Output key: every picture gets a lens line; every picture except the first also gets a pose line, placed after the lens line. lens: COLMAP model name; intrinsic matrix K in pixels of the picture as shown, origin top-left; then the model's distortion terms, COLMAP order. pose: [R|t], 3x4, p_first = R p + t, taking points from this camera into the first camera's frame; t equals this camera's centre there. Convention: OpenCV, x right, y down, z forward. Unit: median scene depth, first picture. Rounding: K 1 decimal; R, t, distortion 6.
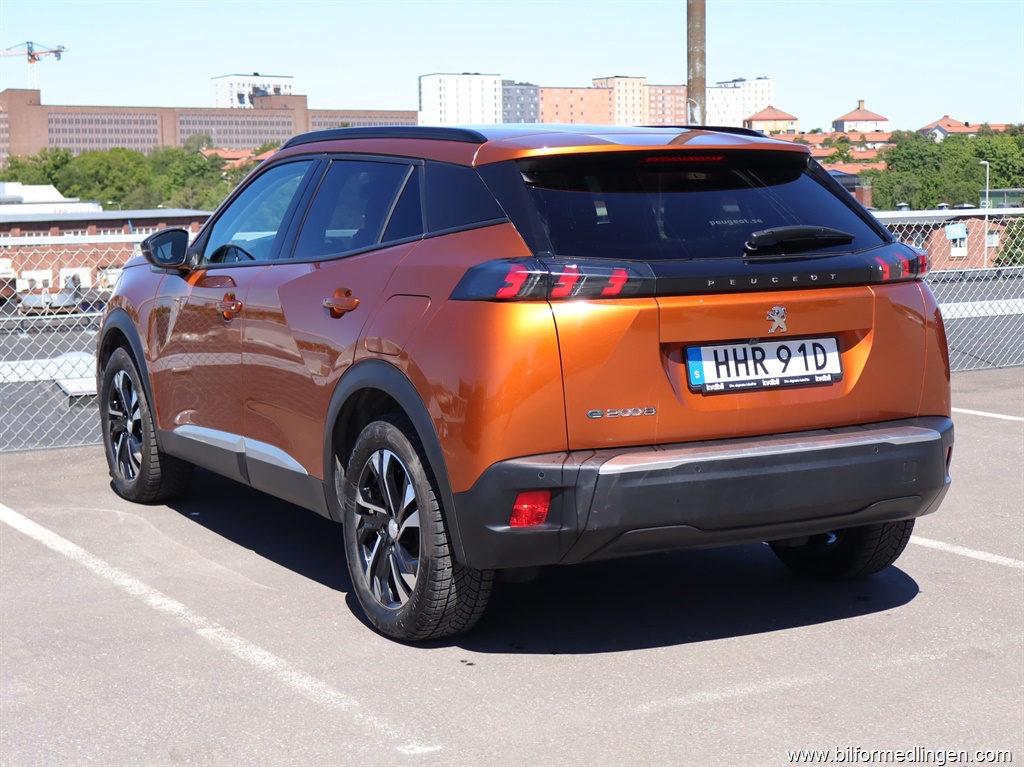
lens RADIAL K [[1822.4, 0, 513.6], [0, 1822.4, 388.9], [0, 0, 1]] dist [0.005378, 0.000000]
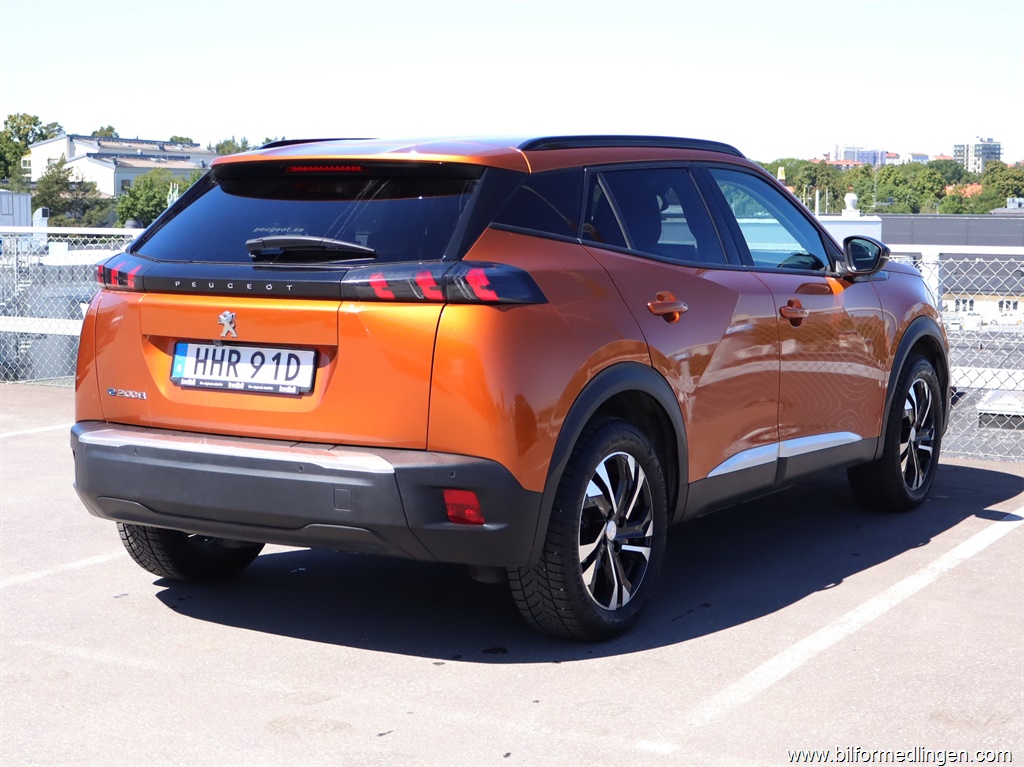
lens RADIAL K [[1754.9, 0, 515.7], [0, 1754.9, 375.2], [0, 0, 1]] dist [0.006367, 0.000000]
pose [[0.504560, 0.102459, -0.857275, 1.068492], [-0.112712, 0.992253, 0.052253, -0.078793], [0.855988, 0.070260, 0.512200, 0.627775]]
